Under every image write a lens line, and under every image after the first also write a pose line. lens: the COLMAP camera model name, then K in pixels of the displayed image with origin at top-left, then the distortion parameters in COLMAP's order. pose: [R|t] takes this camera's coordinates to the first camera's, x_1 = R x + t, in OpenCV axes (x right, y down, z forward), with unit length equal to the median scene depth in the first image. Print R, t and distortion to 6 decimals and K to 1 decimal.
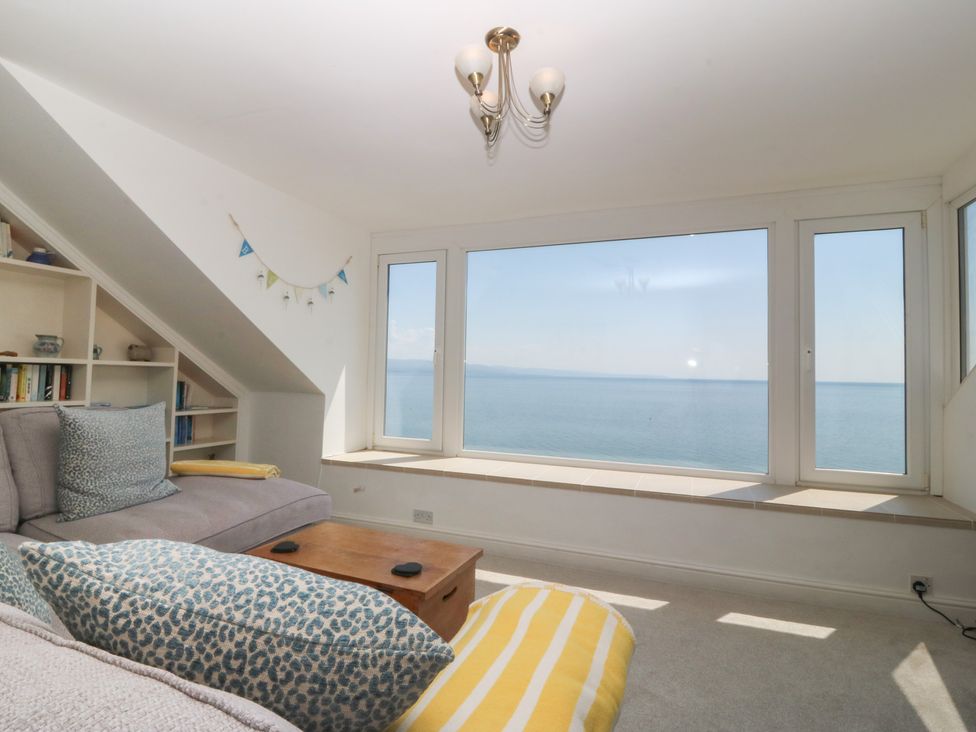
lens RADIAL K [[508.3, 0, 485.2], [0, 508.3, 358.6], [0, 0, 1]] dist [-0.005803, -0.011992]
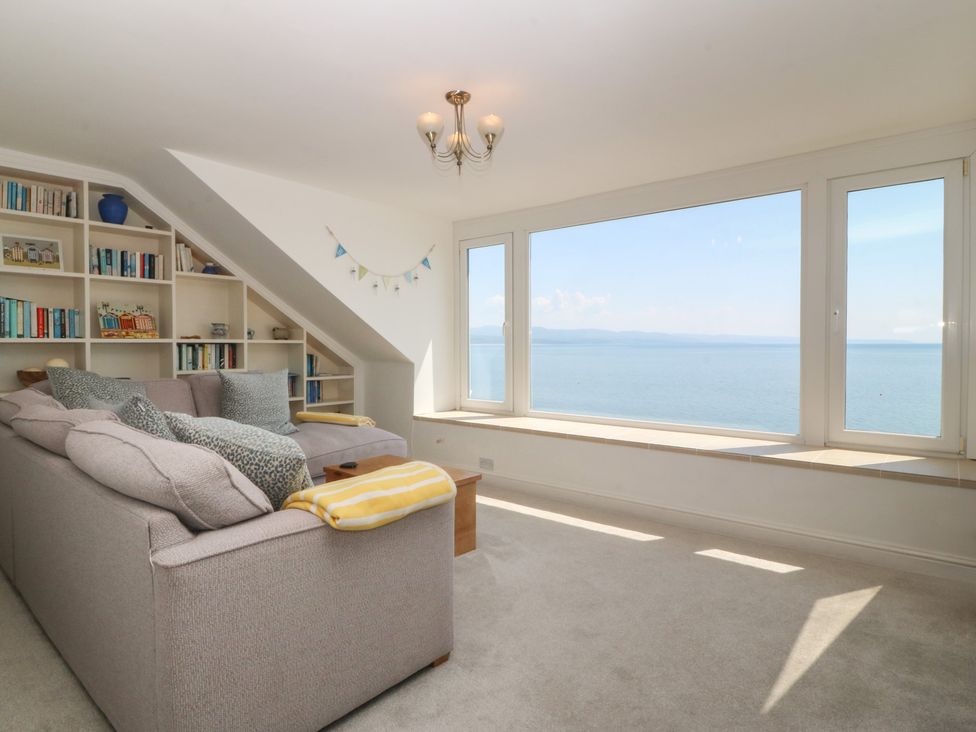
lens RADIAL K [[550.0, 0, 487.9], [0, 550.0, 362.2], [0, 0, 1]] dist [-0.015345, -0.000231]
pose [[0.951587, -0.012840, -0.307112, 0.332155], [0.031460, 0.997949, 0.055757, 0.001113], [0.305766, -0.062719, 0.950039, -0.251716]]
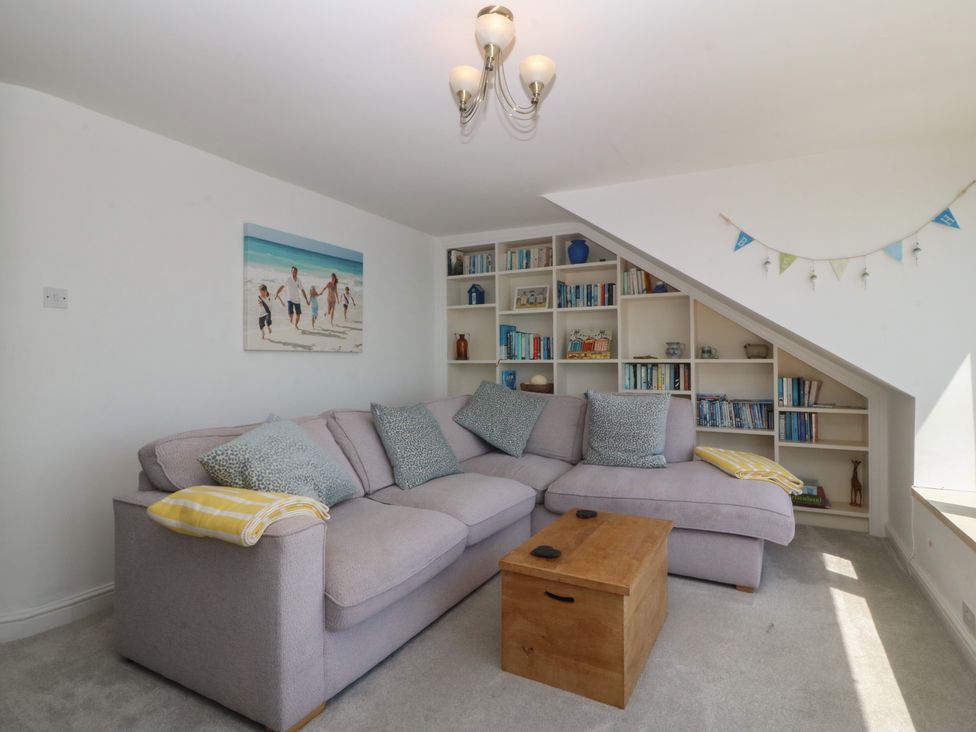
lens RADIAL K [[520.4, 0, 488.4], [0, 520.4, 361.8], [0, 0, 1]] dist [-0.011942, -0.001887]
pose [[-0.105903, -0.025932, -0.994038, 0.592601], [0.030441, 0.999107, -0.029308, 0.032697], [0.993910, -0.033363, -0.105019, 0.638830]]
